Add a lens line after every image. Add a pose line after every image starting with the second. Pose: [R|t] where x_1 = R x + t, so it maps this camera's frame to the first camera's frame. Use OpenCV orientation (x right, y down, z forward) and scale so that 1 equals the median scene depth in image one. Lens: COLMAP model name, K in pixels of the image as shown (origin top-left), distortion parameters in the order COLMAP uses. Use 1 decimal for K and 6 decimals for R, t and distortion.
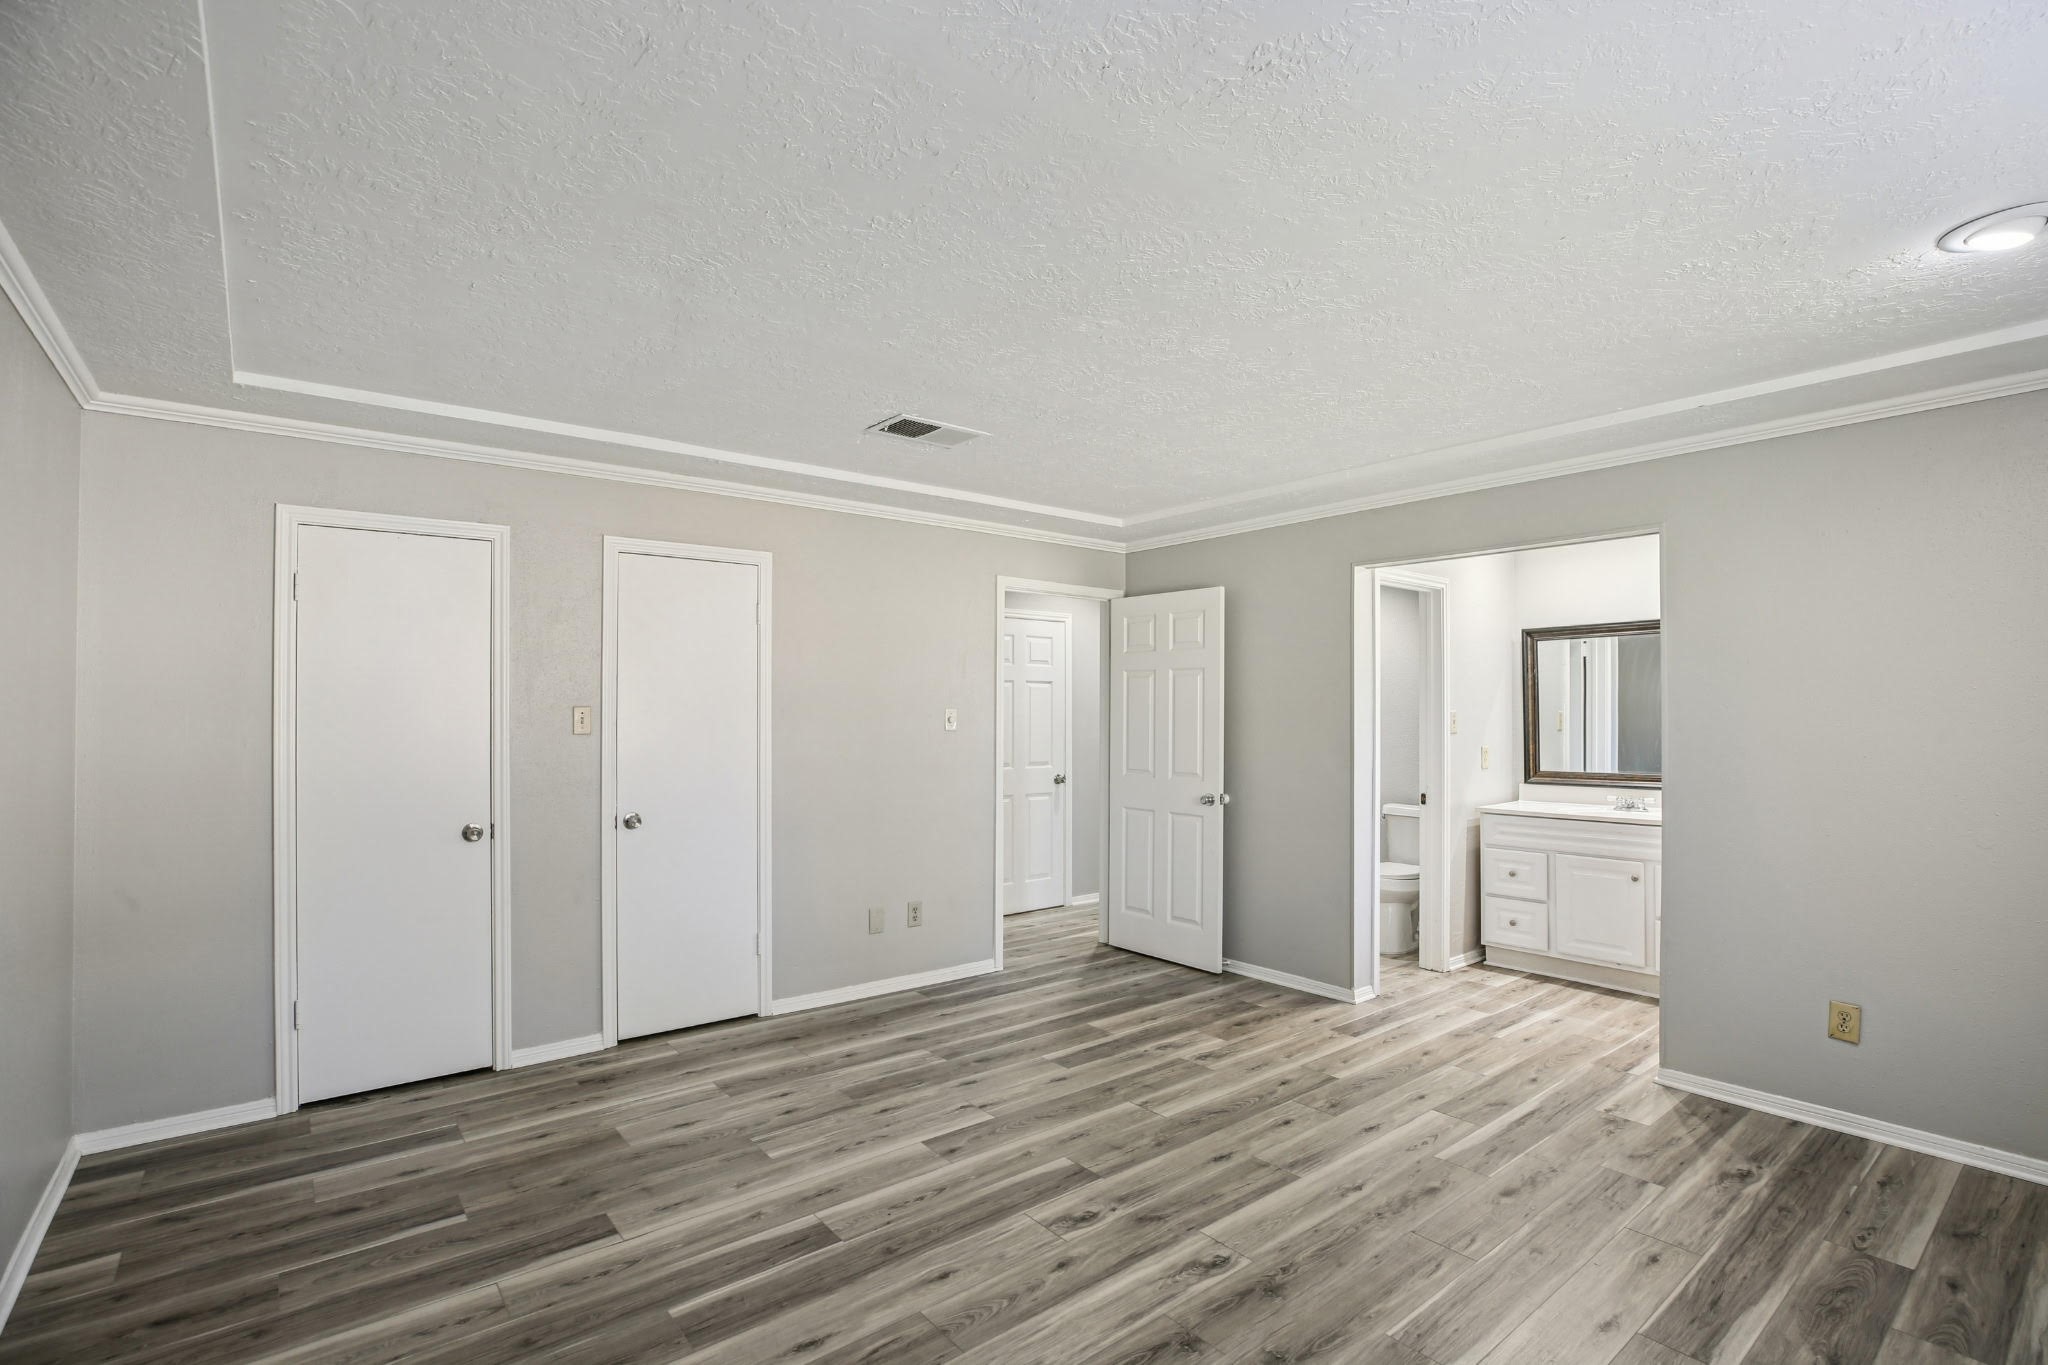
lens RADIAL K [[954.6, 0, 1030.3], [0, 954.6, 701.9], [0, 0, 1]] dist [-0.035684, 0.010099]
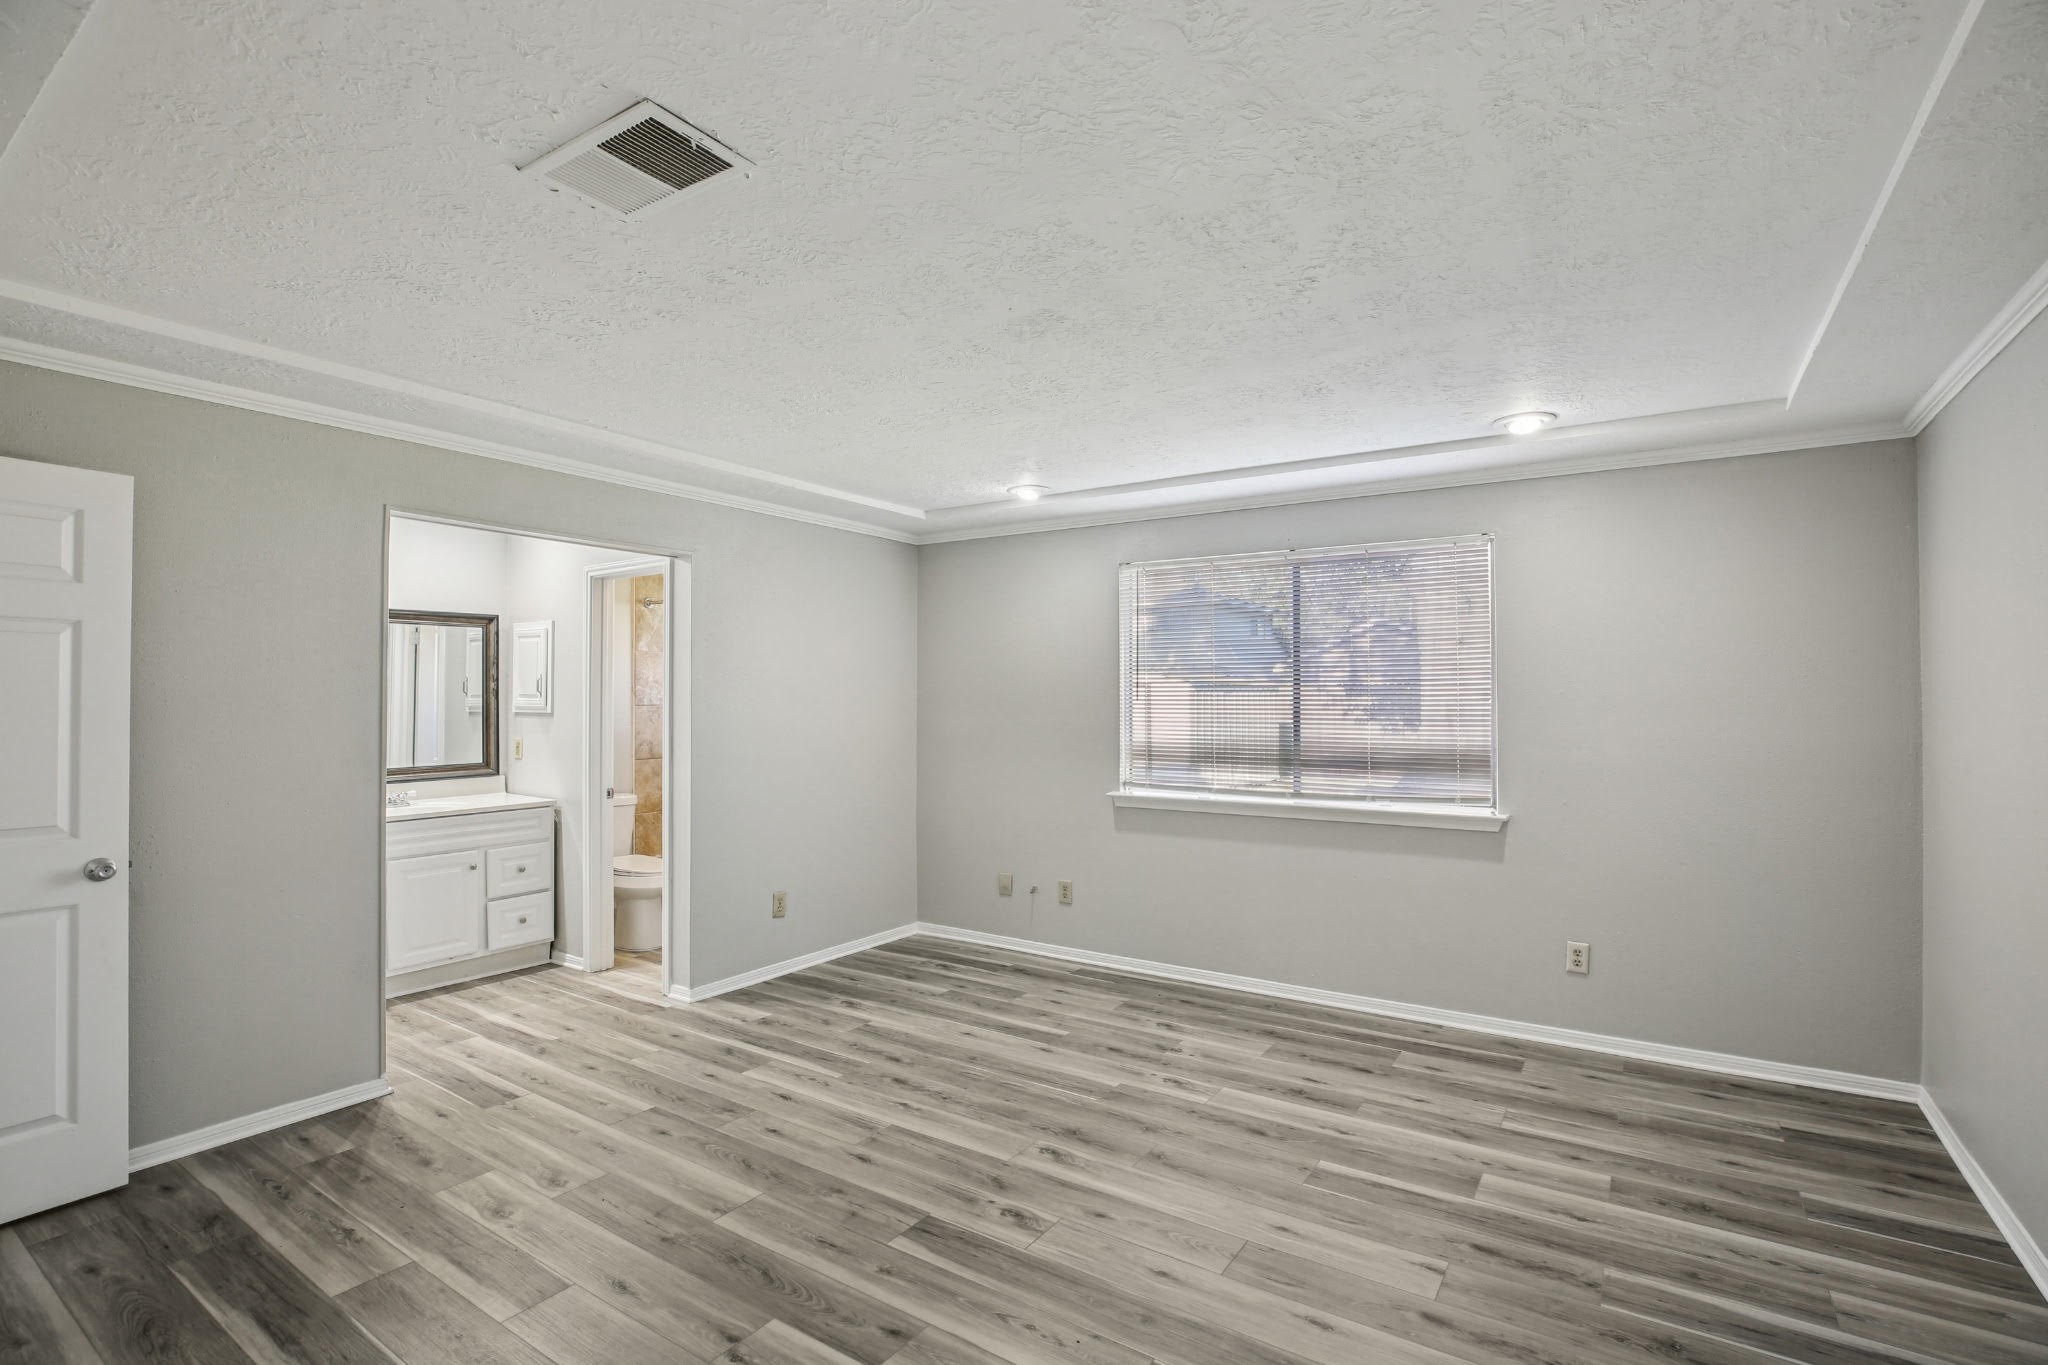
lens RADIAL K [[954.6, 0, 1030.3], [0, 954.6, 701.9], [0, 0, 1]] dist [-0.035684, 0.010099]
pose [[-0.298529, 0.000286, 0.954401, -0.736104], [-0.010124, 0.999943, -0.003466, 0.010410], [-0.954347, -0.010697, -0.298509, 1.061019]]
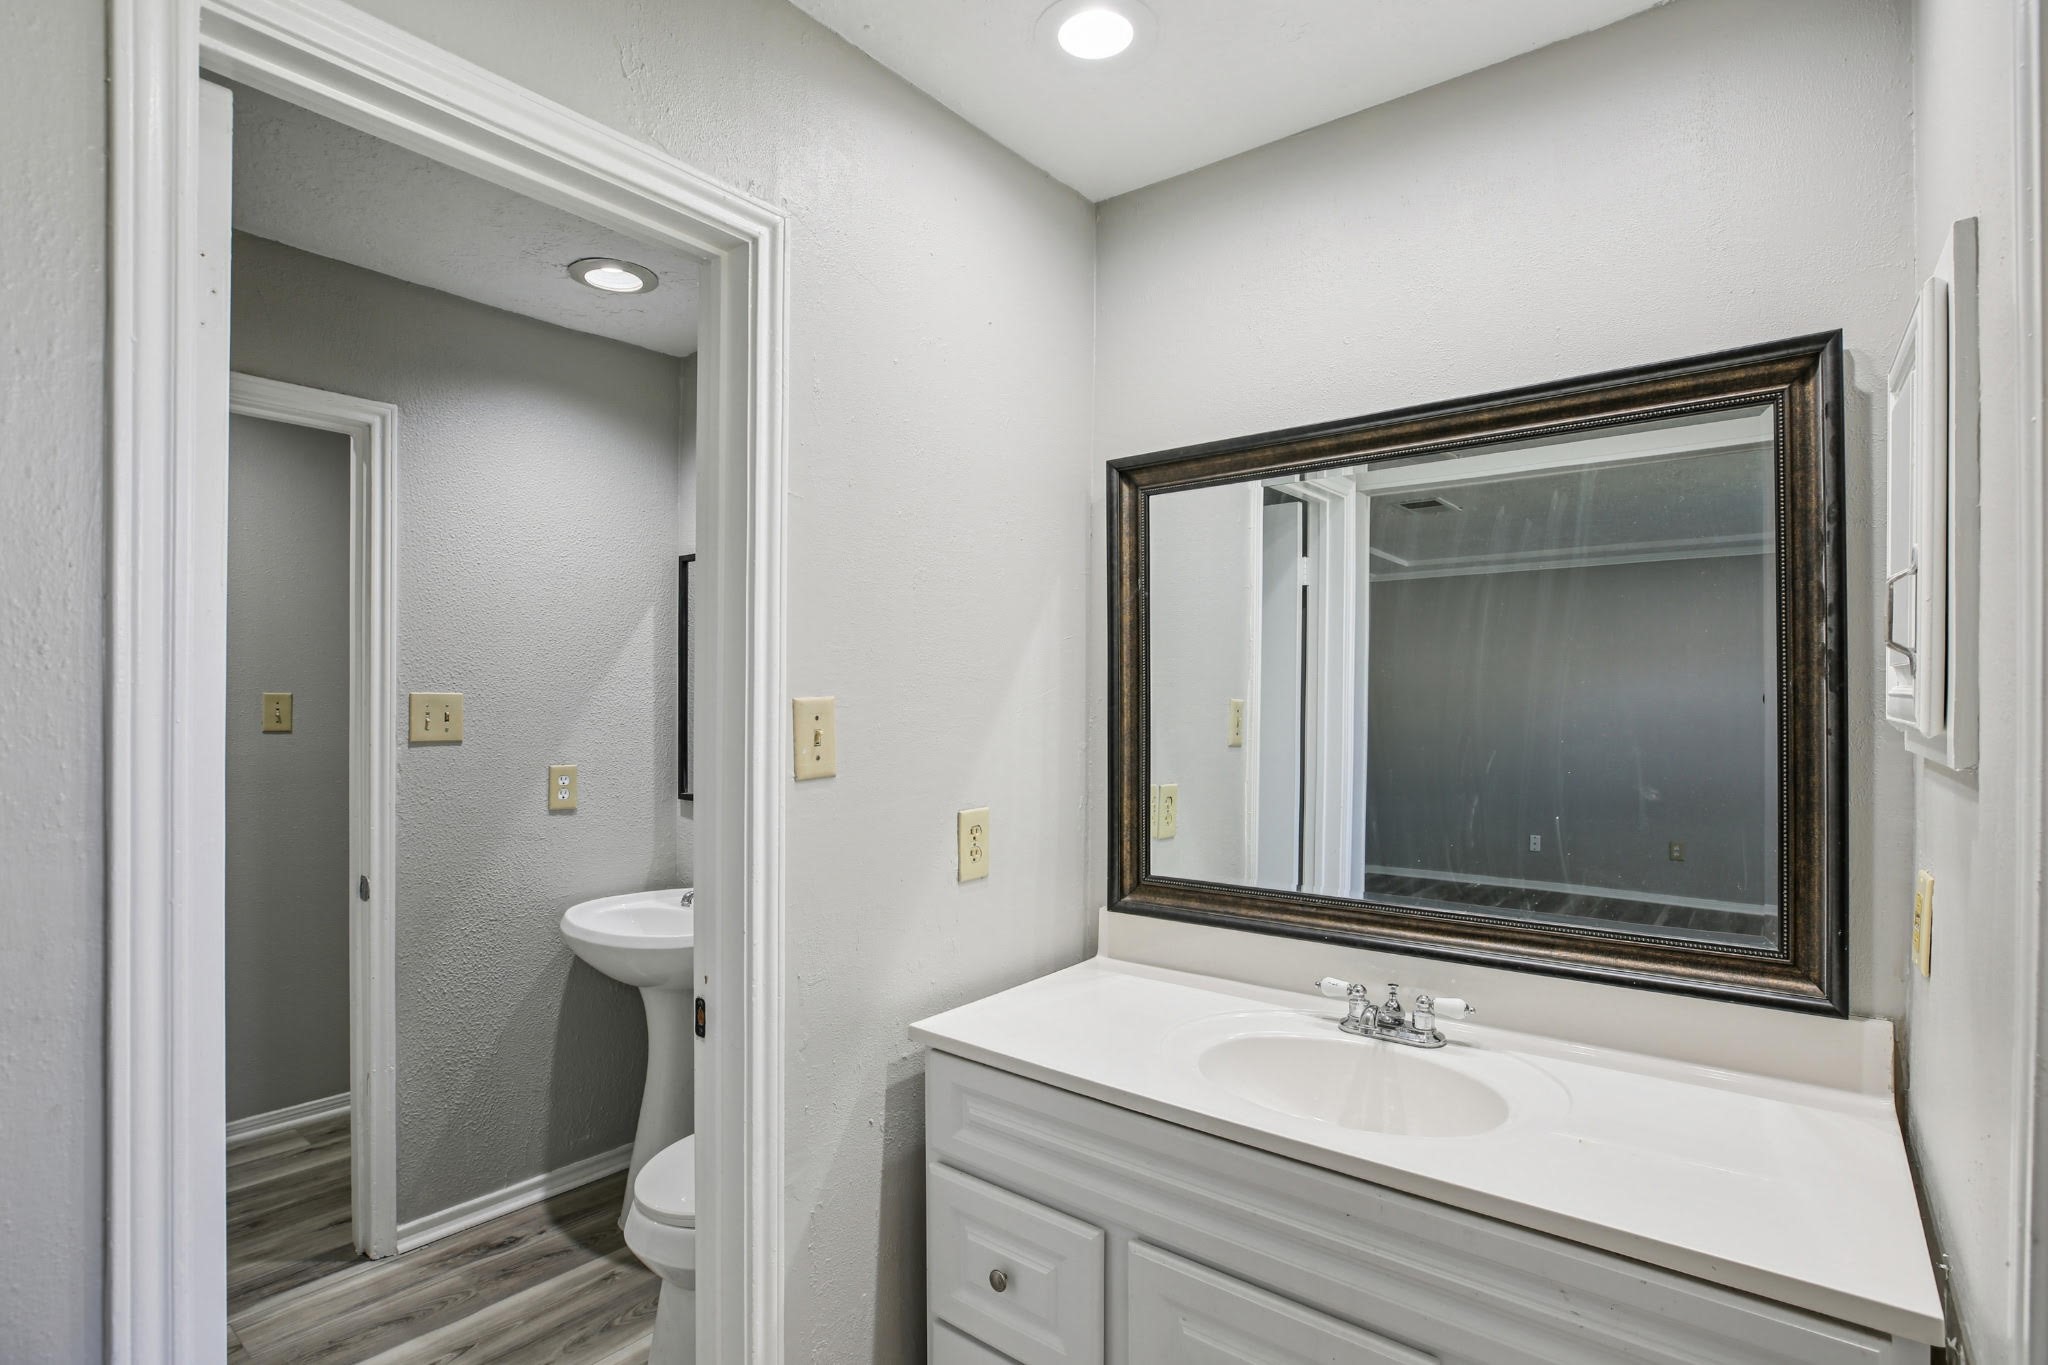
lens RADIAL K [[1002.3, 0, 984.3], [0, 1002.3, 686.9], [0, 0, 1]] dist [-0.038723, 0.000274]
pose [[0.982704, 0.002148, 0.185170, 0.713588], [-0.002816, 0.999990, 0.003346, 0.007099], [-0.185161, -0.003810, 0.982701, 1.133988]]
